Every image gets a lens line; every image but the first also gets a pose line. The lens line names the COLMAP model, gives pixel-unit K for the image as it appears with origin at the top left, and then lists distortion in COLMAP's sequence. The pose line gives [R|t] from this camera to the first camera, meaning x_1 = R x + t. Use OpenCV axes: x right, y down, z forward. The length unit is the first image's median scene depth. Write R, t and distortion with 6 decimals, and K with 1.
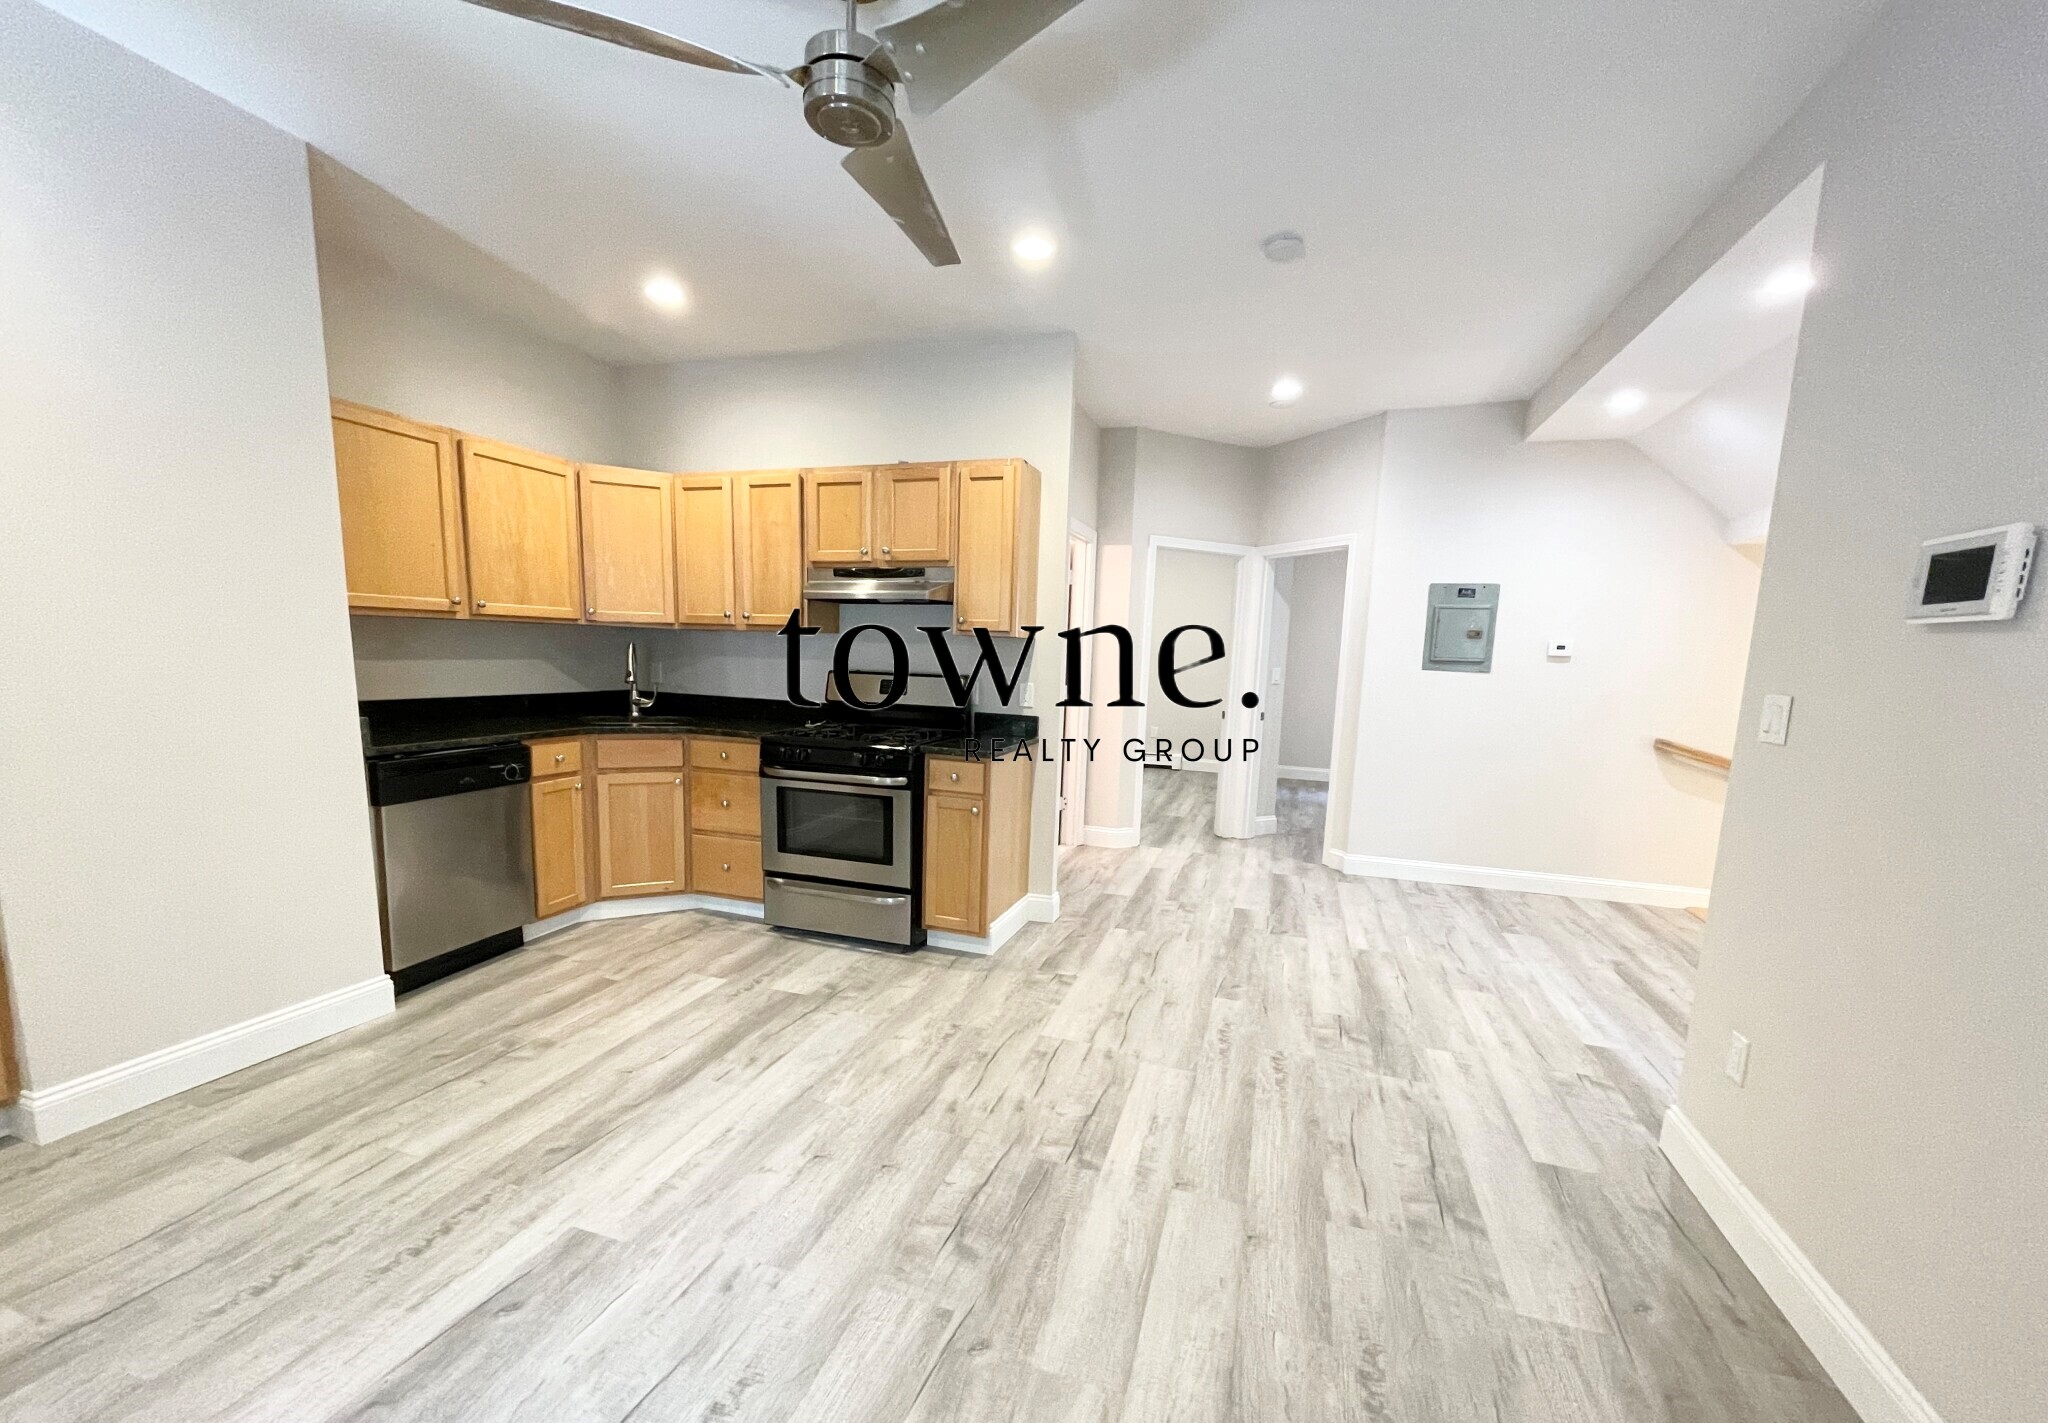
lens RADIAL K [[827.5, 0, 1023.6], [0, 827.5, 769.7], [0, 0, 1]] dist [-0.002085, -0.000023]
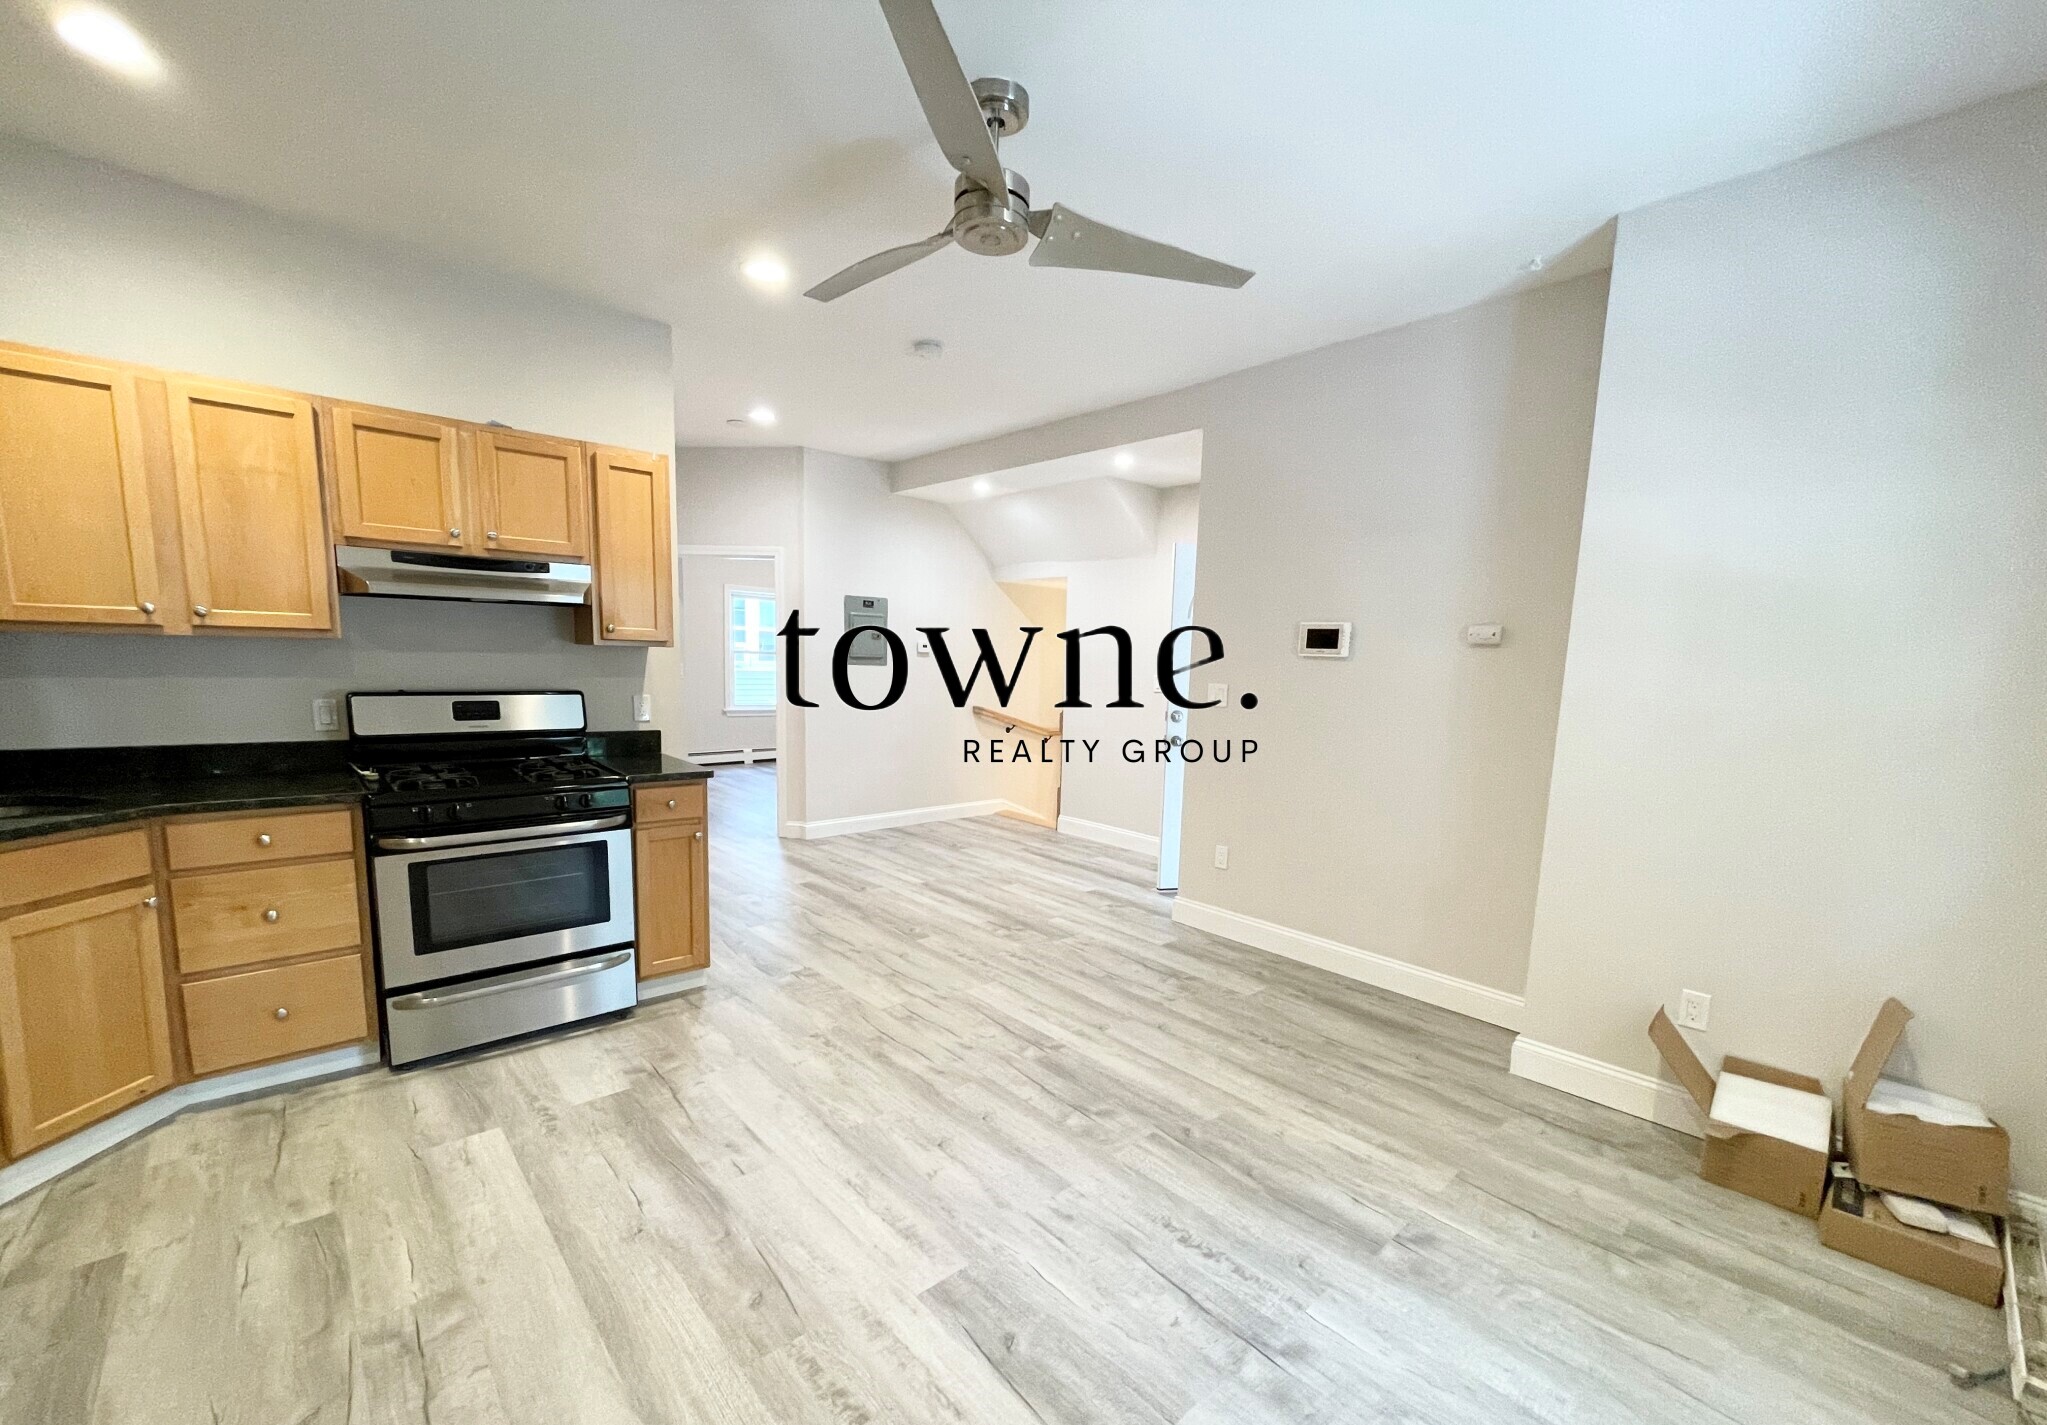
lens RADIAL K [[827.1, 0, 1023.1], [0, 827.1, 770.7], [0, 0, 1]] dist [-0.002085, -0.000023]
pose [[0.500675, -0.137149, 0.854702, -0.693641], [0.110808, 0.989400, 0.093854, -0.073262], [-0.858514, 0.047717, 0.510565, 0.211001]]
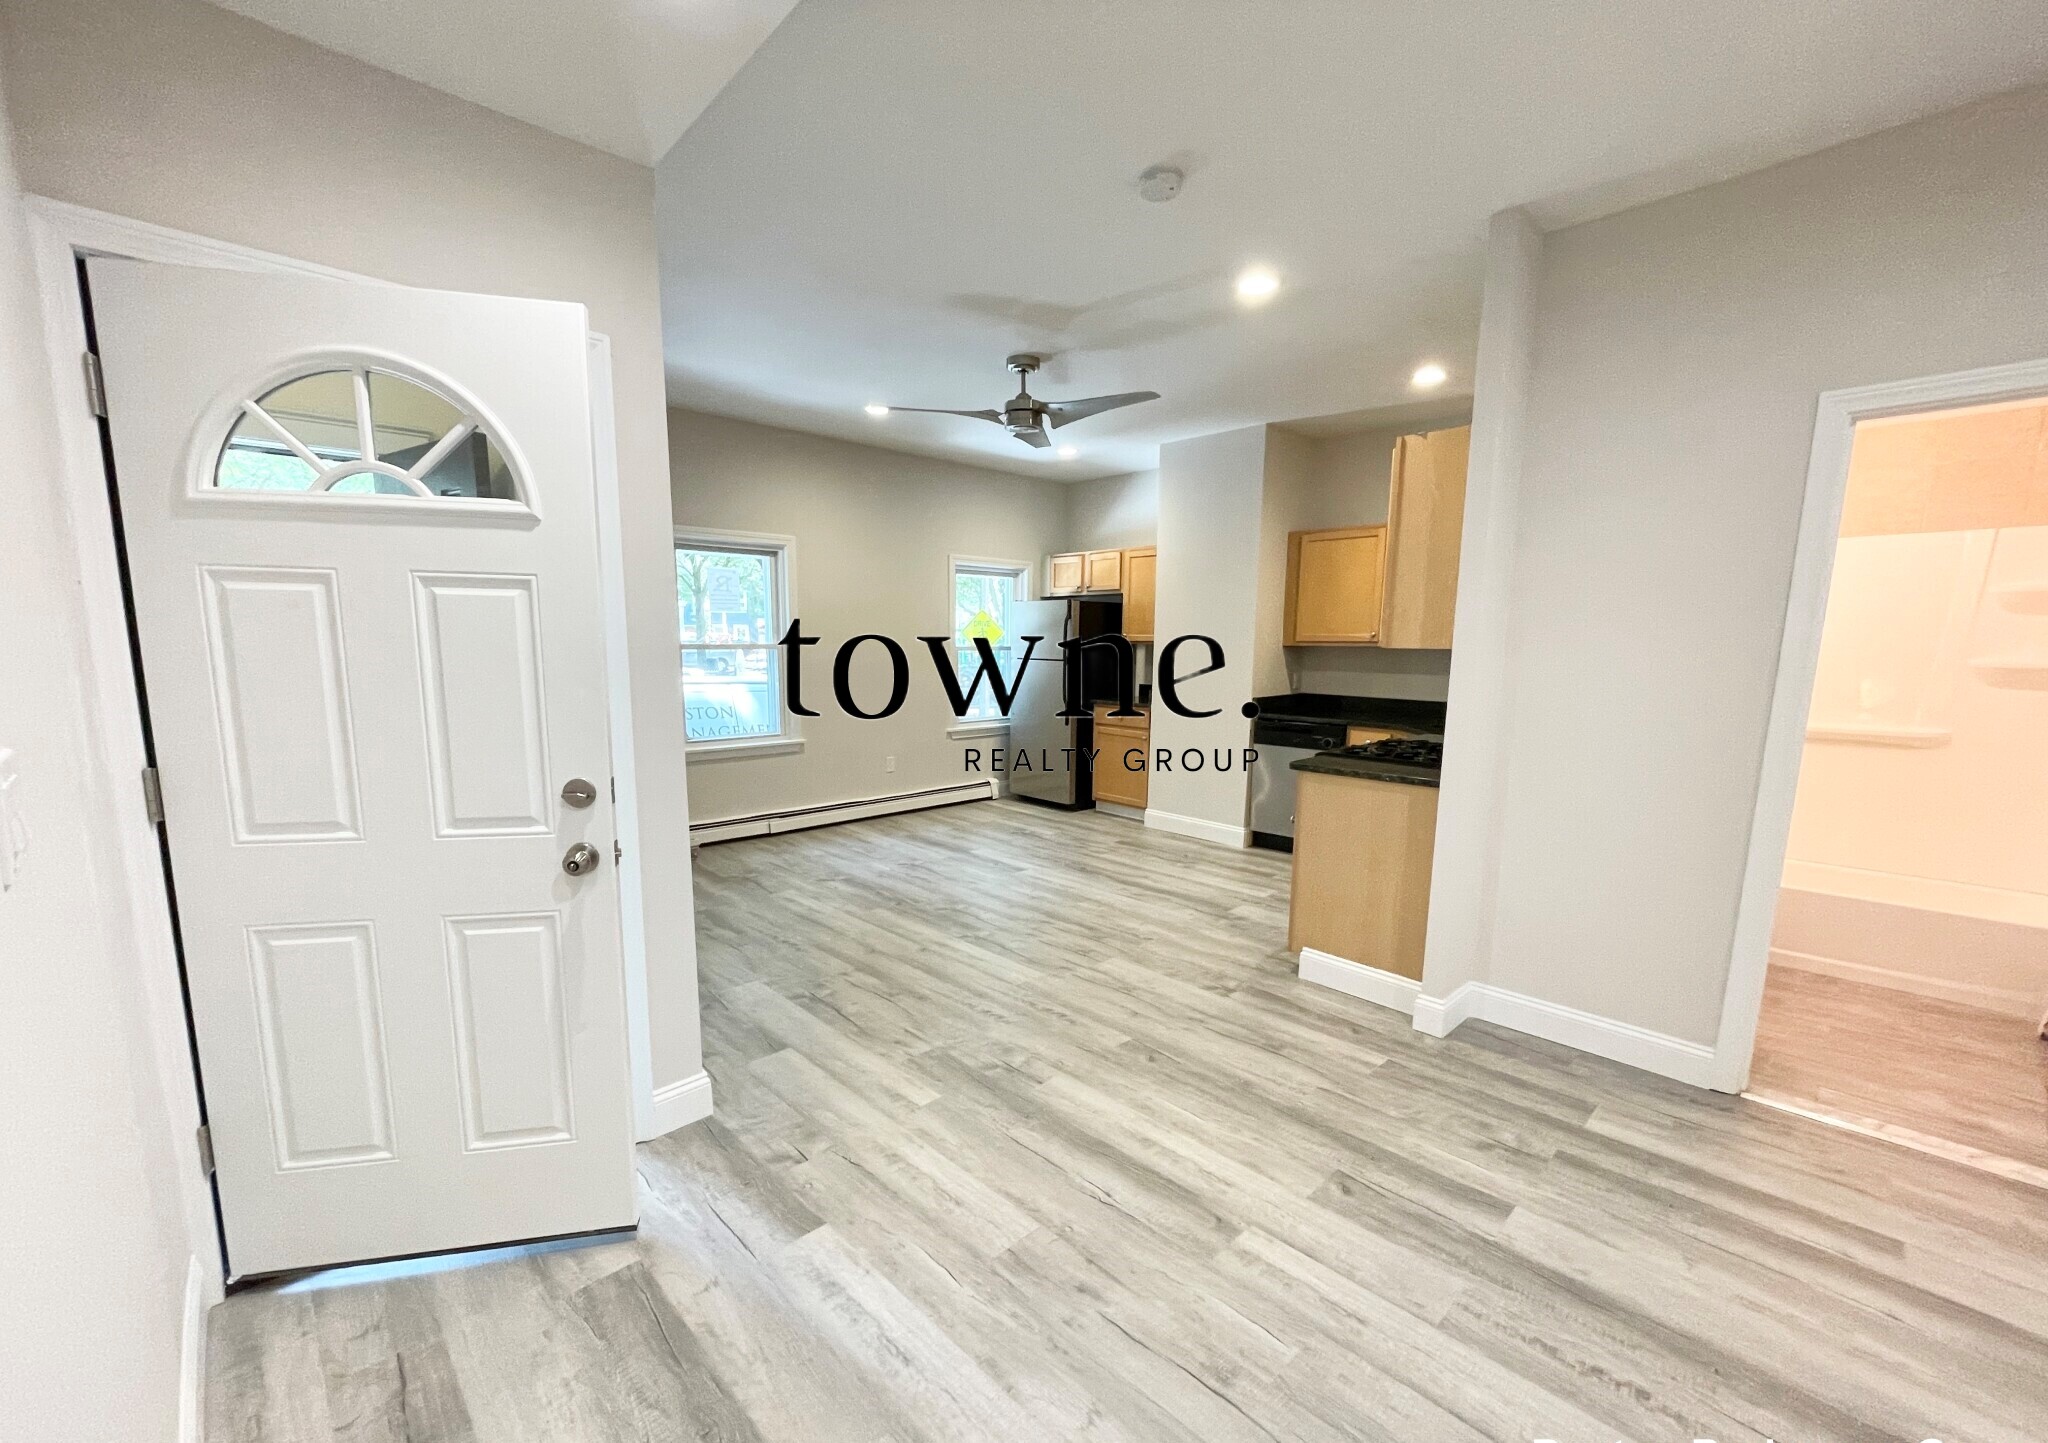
lens RADIAL K [[826.8, 0, 1022.3], [0, 826.8, 767.6], [0, 0, 1]] dist [-0.000084, -0.000025]
pose [[-0.474879, 0.098612, -0.874509, 1.021329], [-0.151922, 0.969598, 0.191832, -0.162447], [0.866839, 0.223954, -0.445460, 1.197415]]
